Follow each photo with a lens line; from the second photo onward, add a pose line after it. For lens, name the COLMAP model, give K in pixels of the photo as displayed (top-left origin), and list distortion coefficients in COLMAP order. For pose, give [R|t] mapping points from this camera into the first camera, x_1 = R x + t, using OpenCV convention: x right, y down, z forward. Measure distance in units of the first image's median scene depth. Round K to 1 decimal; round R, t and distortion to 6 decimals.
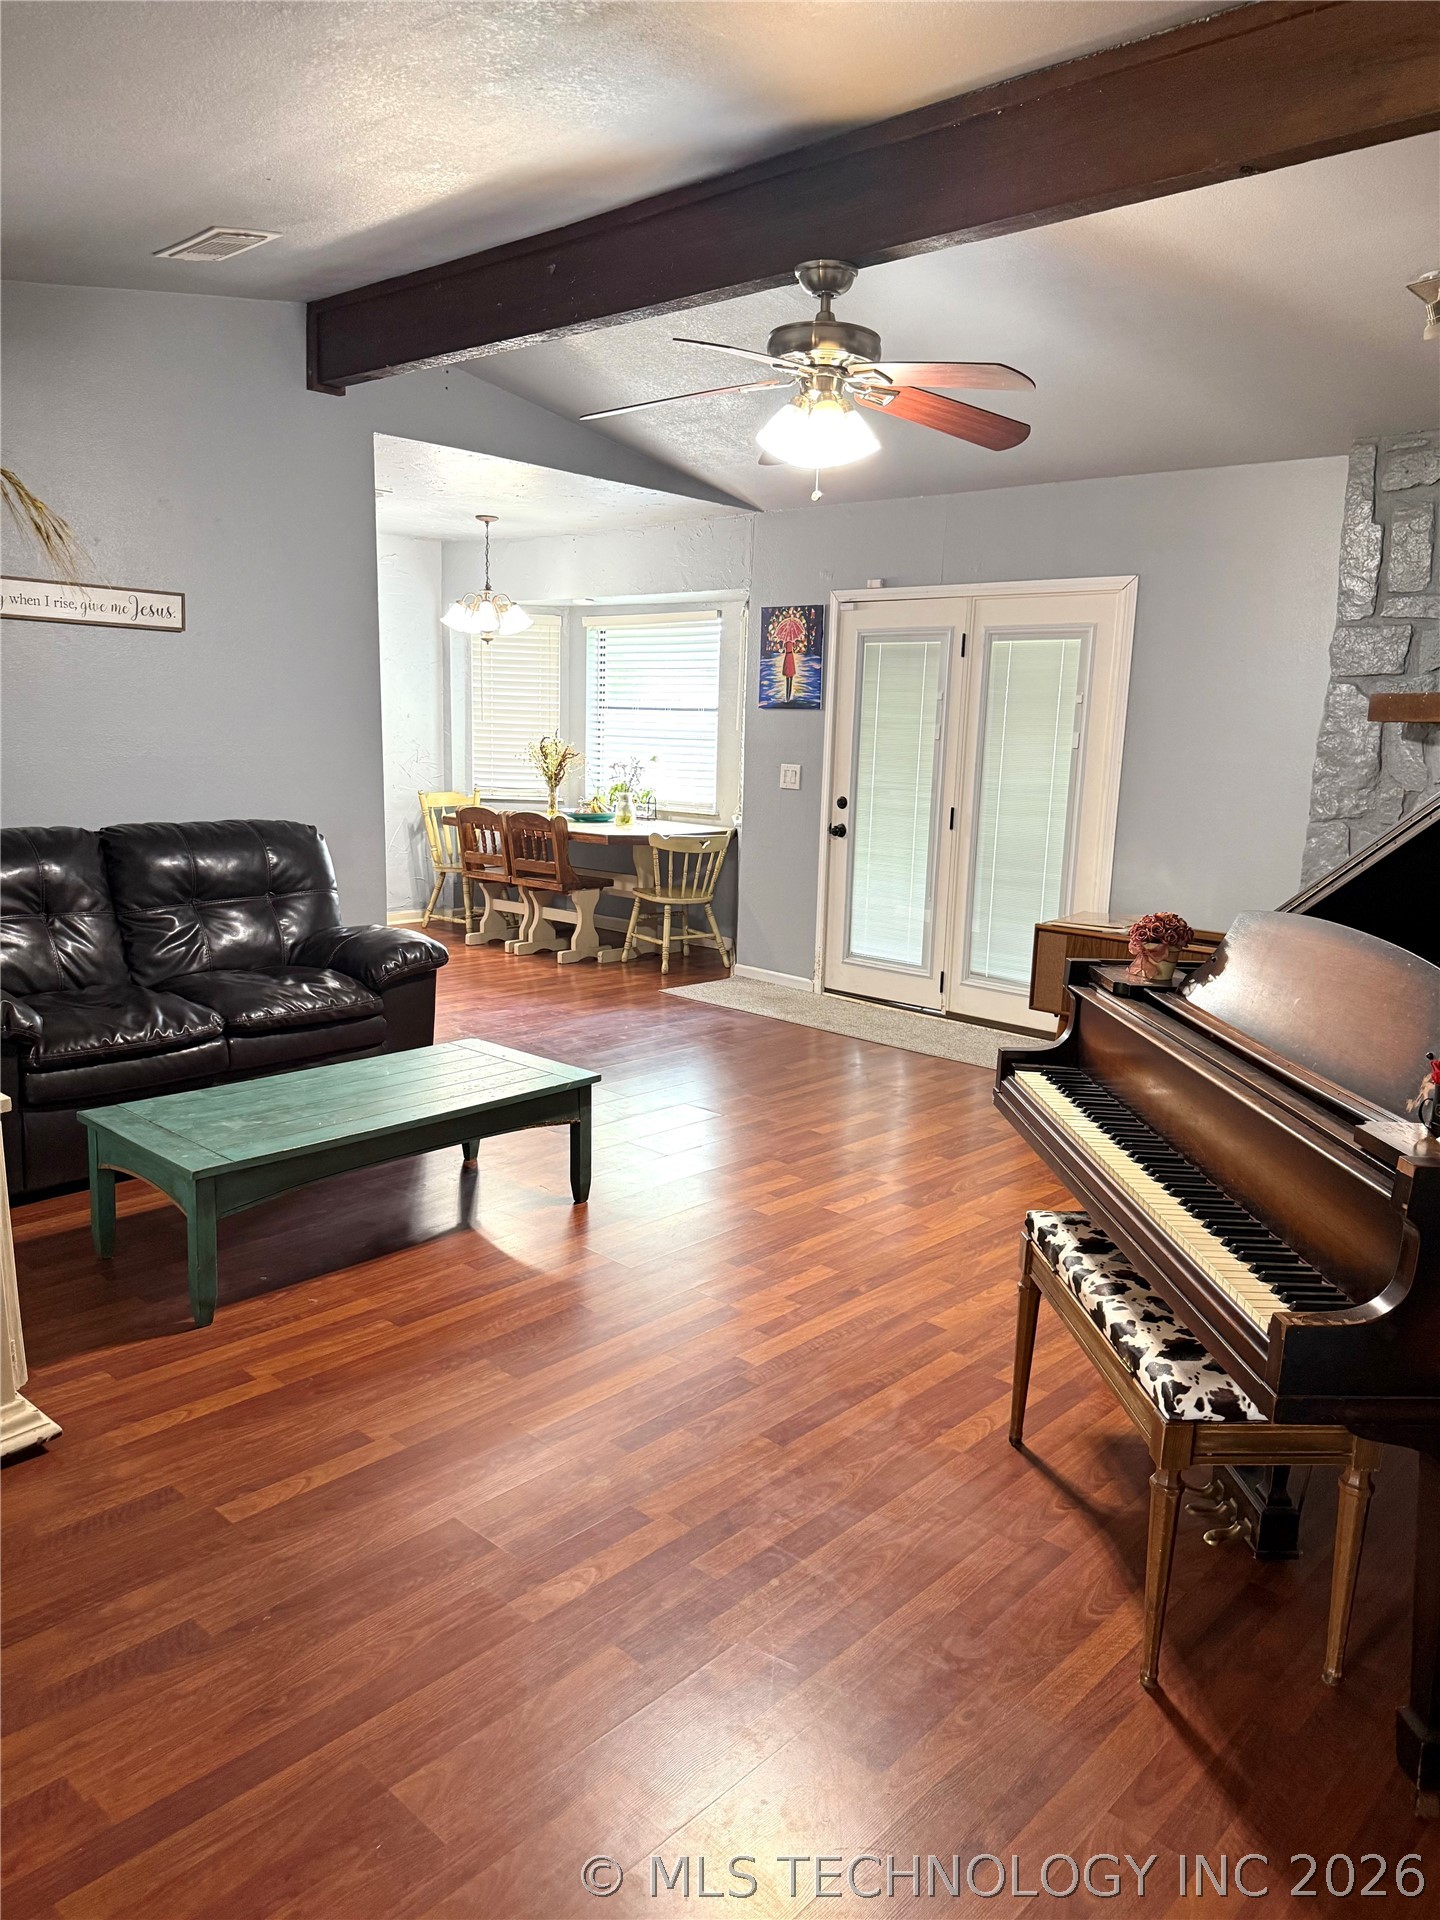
lens RADIAL K [[1362.3, 0, 709.1], [0, 1362.3, 974.7], [0, 0, 1]] dist [0.086659, -0.123455]
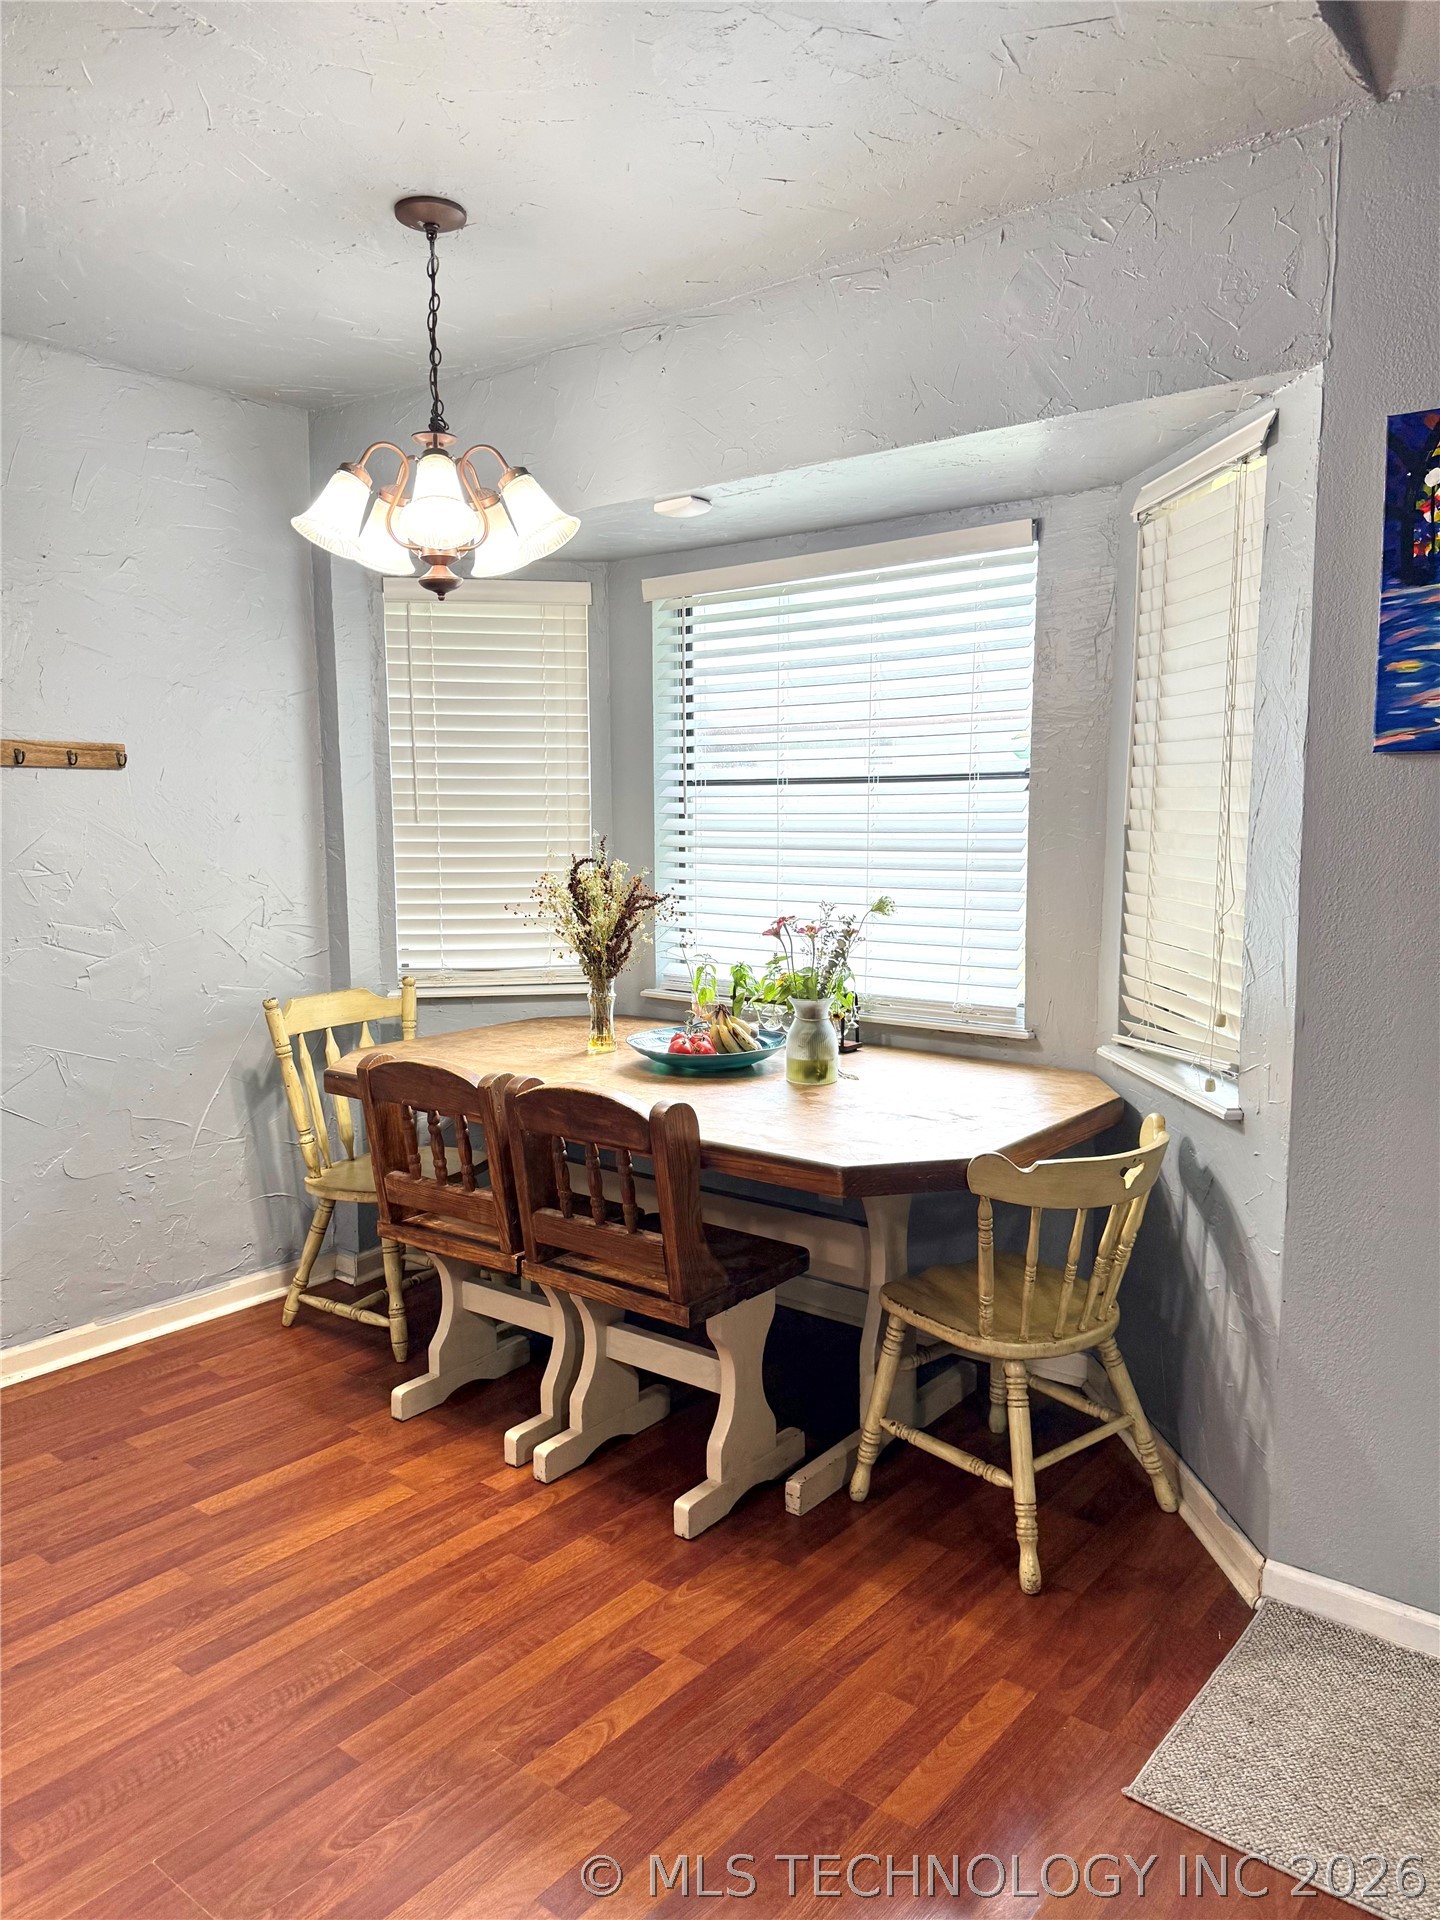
lens RADIAL K [[1362.3, 0, 724.2], [0, 1362.3, 963.0], [0, 0, 1]] dist [0.086659, -0.123455]
pose [[0.996494, -0.041582, 0.072600, -0.131586], [0.046318, 0.996821, -0.064821, -0.140005], [-0.069674, 0.067956, 0.995253, 0.730481]]
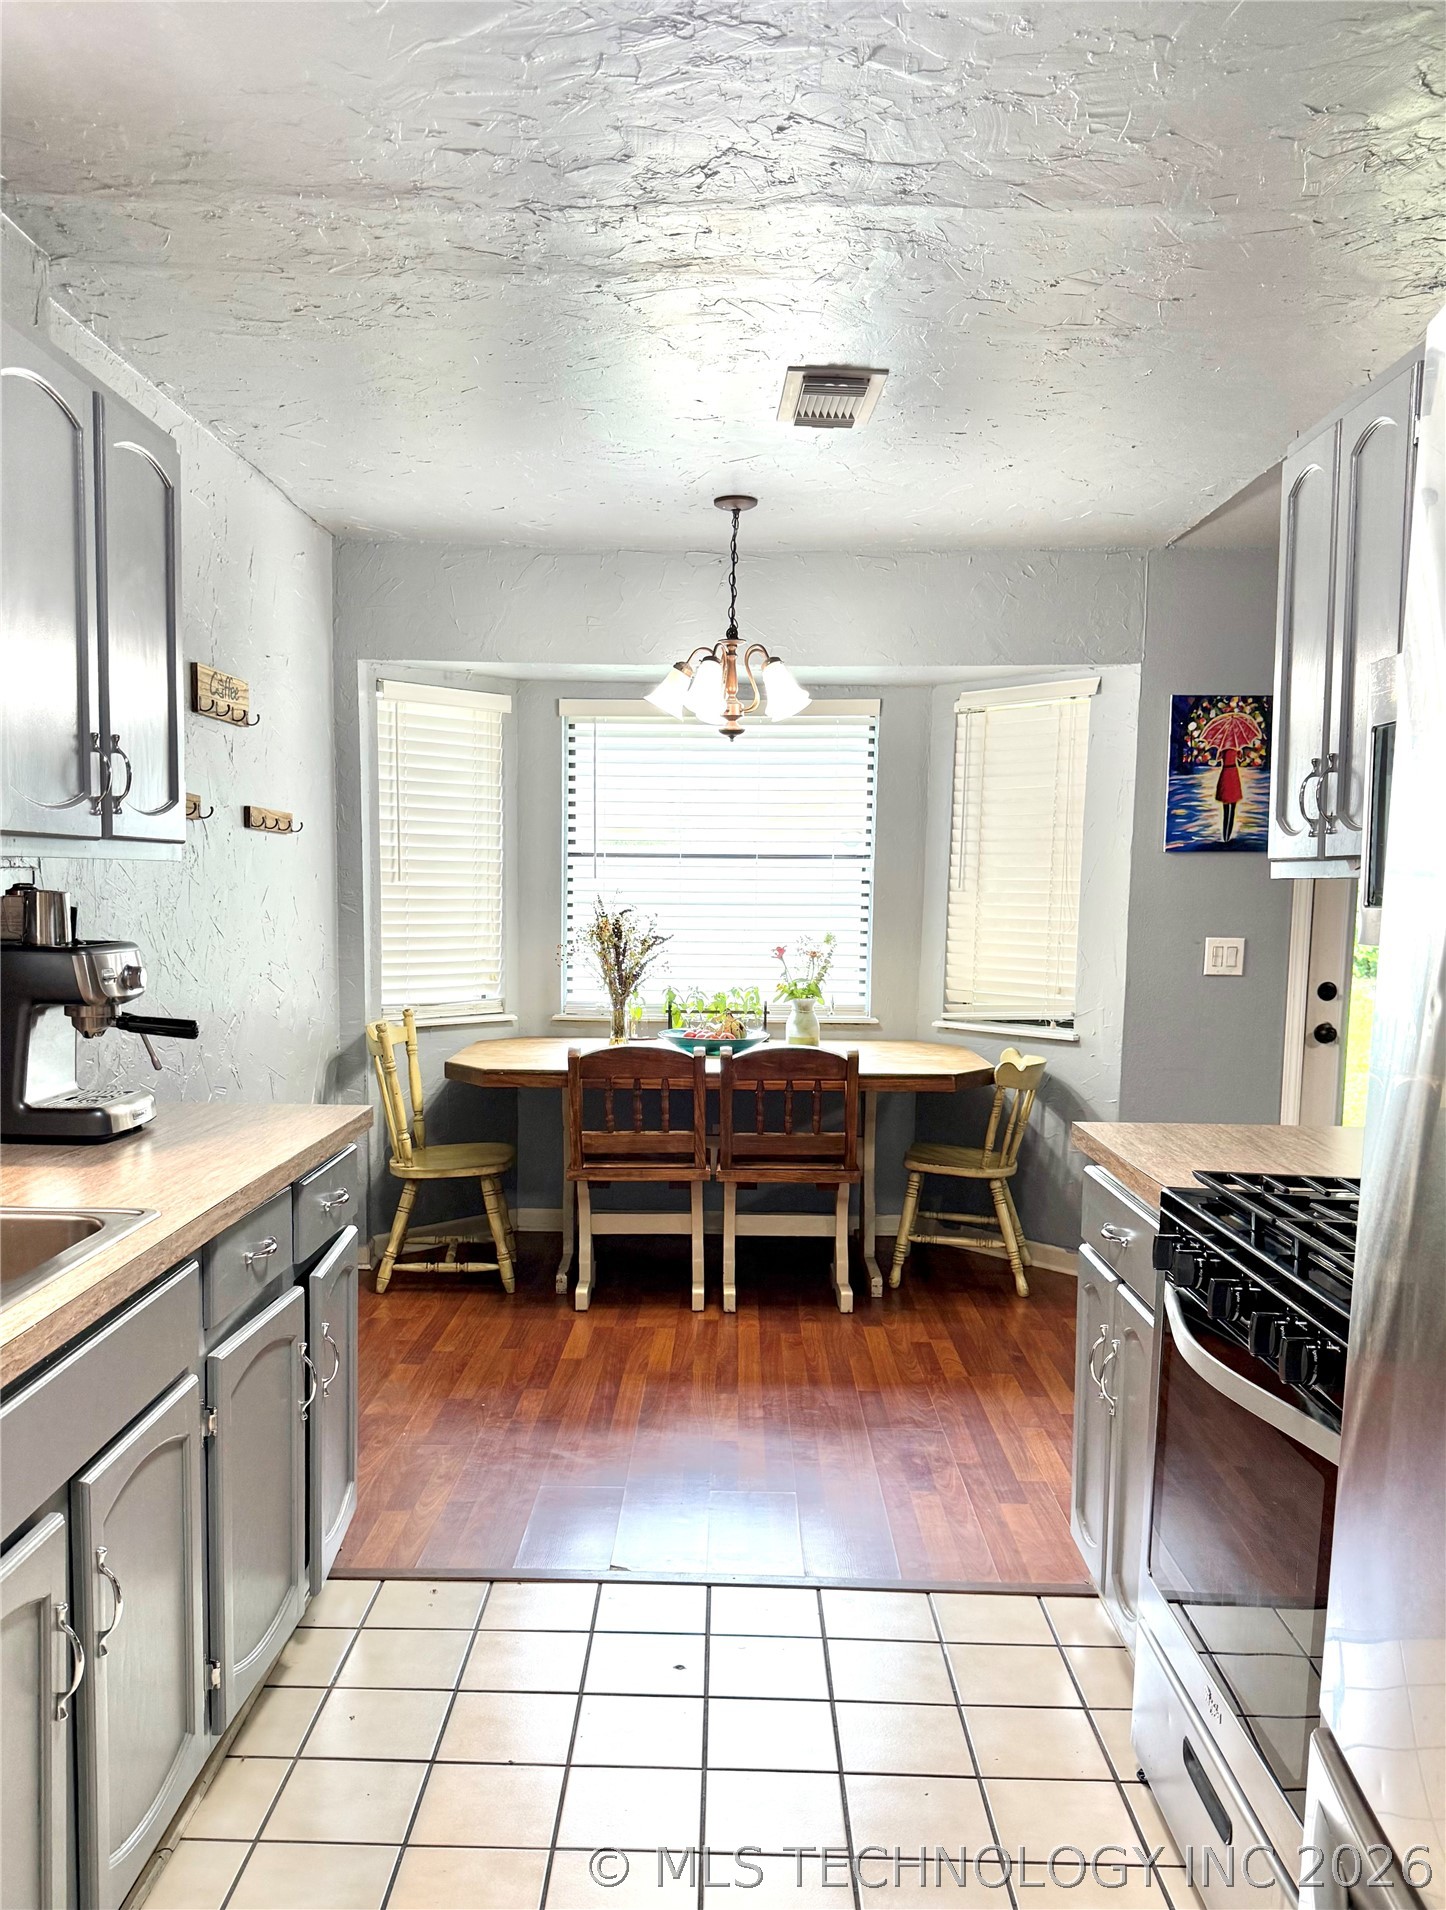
lens RADIAL K [[1556.0, 0, 701.6], [0, 1556.0, 1088.7], [0, 0, 1]] dist [0.061235, -0.003283]
pose [[0.746805, -0.110702, 0.655765, -0.625170], [0.133745, 0.990903, 0.014965, -0.129496], [-0.651456, 0.076529, 0.754816, 0.616093]]
